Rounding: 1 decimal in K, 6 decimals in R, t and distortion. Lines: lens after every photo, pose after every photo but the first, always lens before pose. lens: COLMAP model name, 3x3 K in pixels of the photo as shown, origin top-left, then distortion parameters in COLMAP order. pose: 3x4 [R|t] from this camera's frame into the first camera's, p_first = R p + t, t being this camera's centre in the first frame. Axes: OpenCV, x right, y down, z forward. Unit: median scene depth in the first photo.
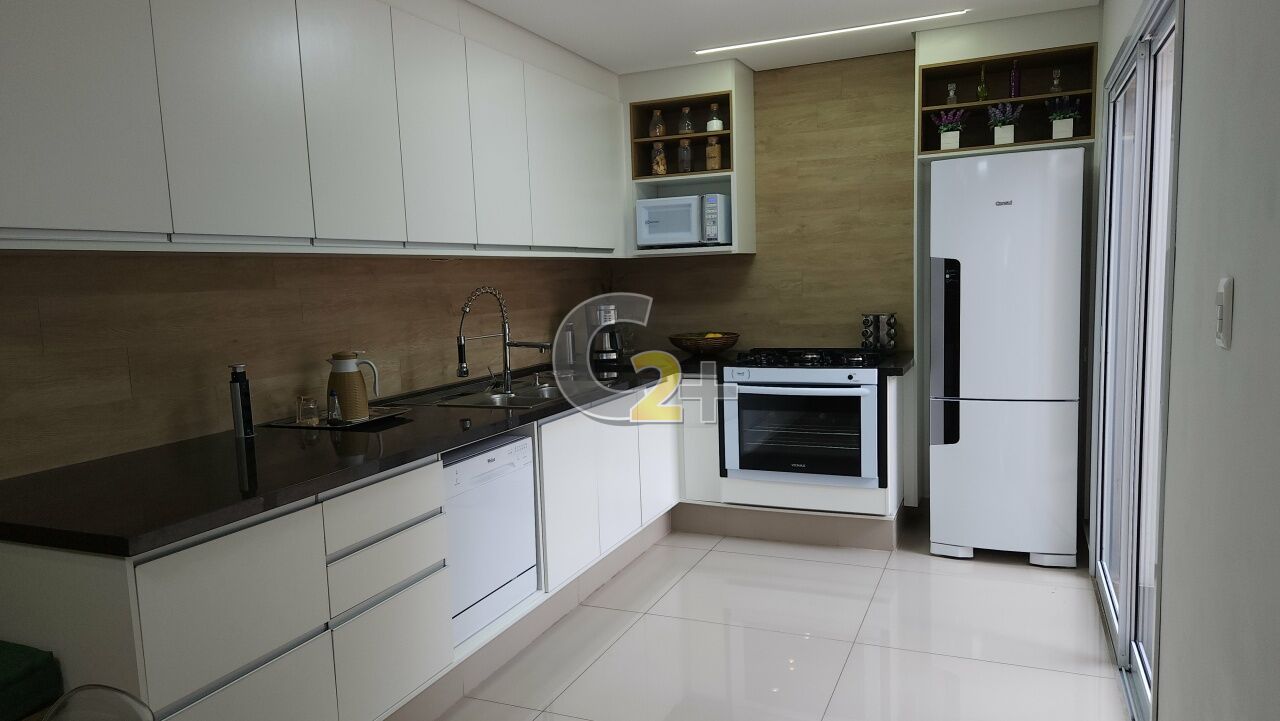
lens RADIAL K [[853.5, 0, 649.7], [0, 853.5, 373.2], [0, 0, 1]] dist [0.086791, -0.079760]
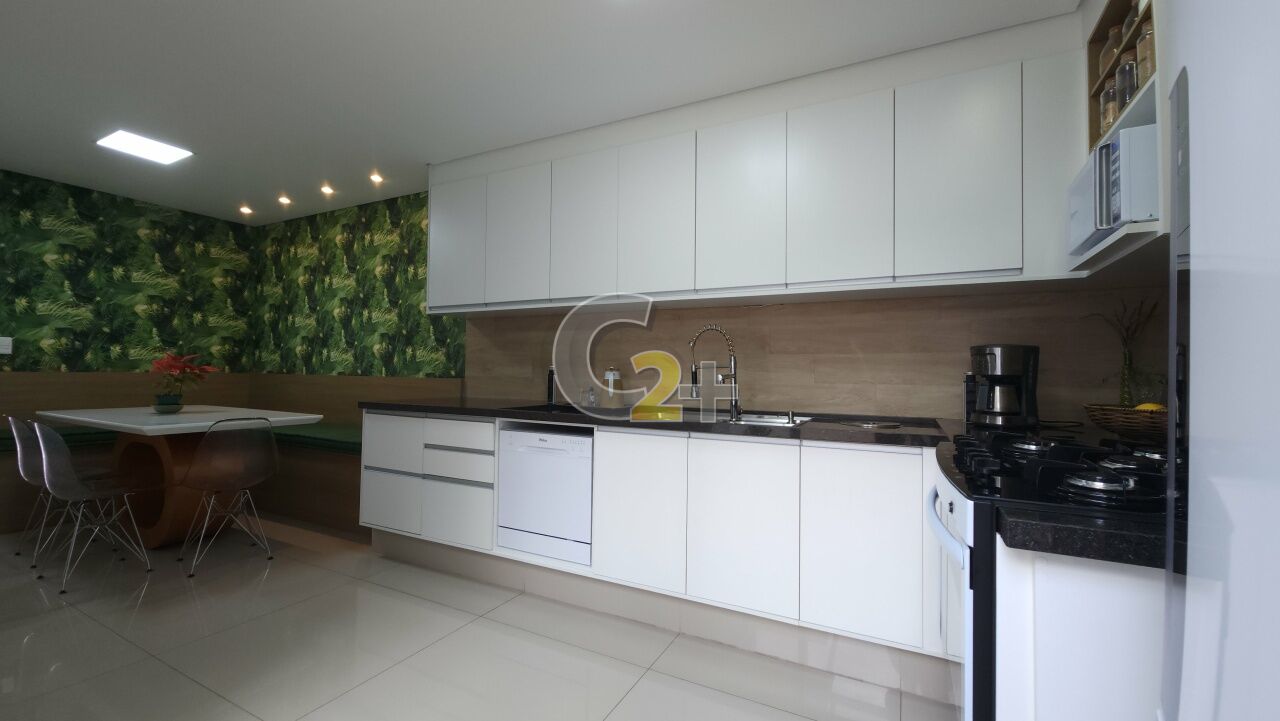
lens RADIAL K [[514.0, 0, 642.1], [0, 514.0, 361.1], [0, 0, 1]] dist [0.012198, -0.010689]
pose [[-0.072674, 0.007860, -0.997325, 0.478106], [-0.126420, 0.991831, 0.017029, -0.046419], [0.989311, 0.127319, -0.071086, 0.878200]]
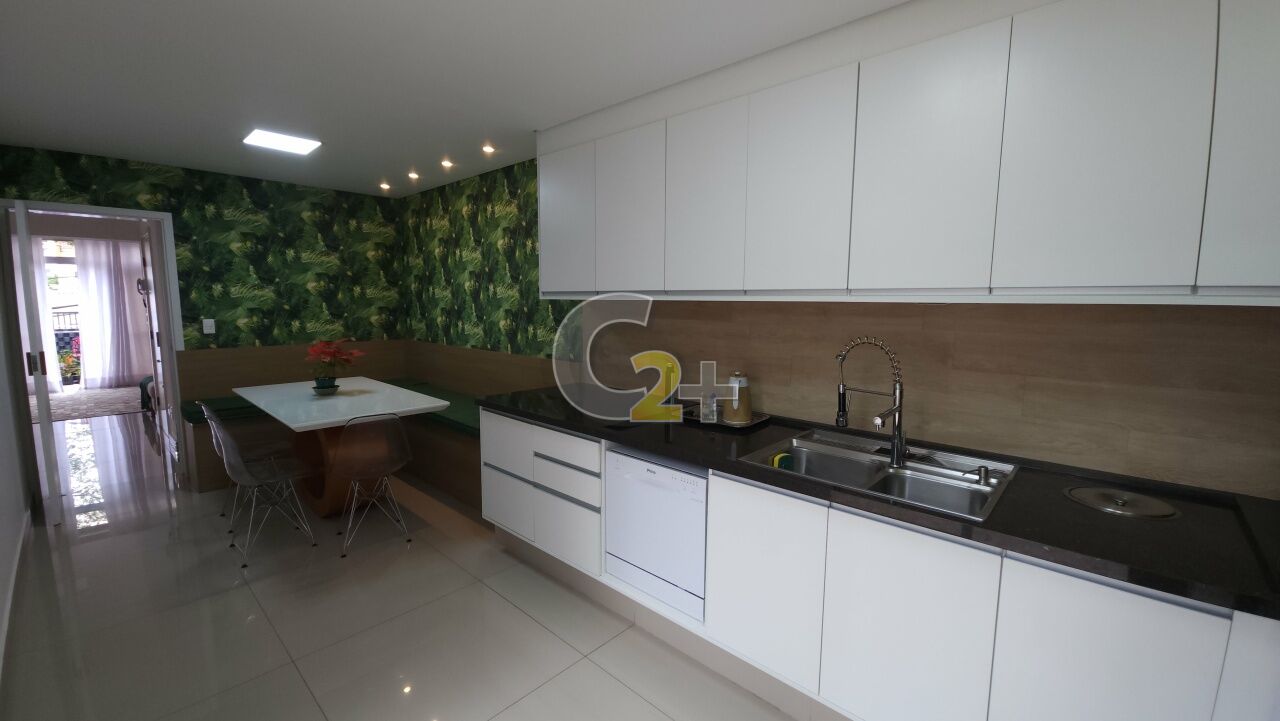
lens RADIAL K [[518.6, 0, 640.0], [0, 518.6, 360.5], [0, 0, 1]] dist [-0.000204, 0.000333]
pose [[-0.342302, 0.138631, -0.929307, 0.356473], [-0.105049, 0.977208, 0.184470, -0.137284], [0.933699, 0.160767, -0.319937, 0.871020]]
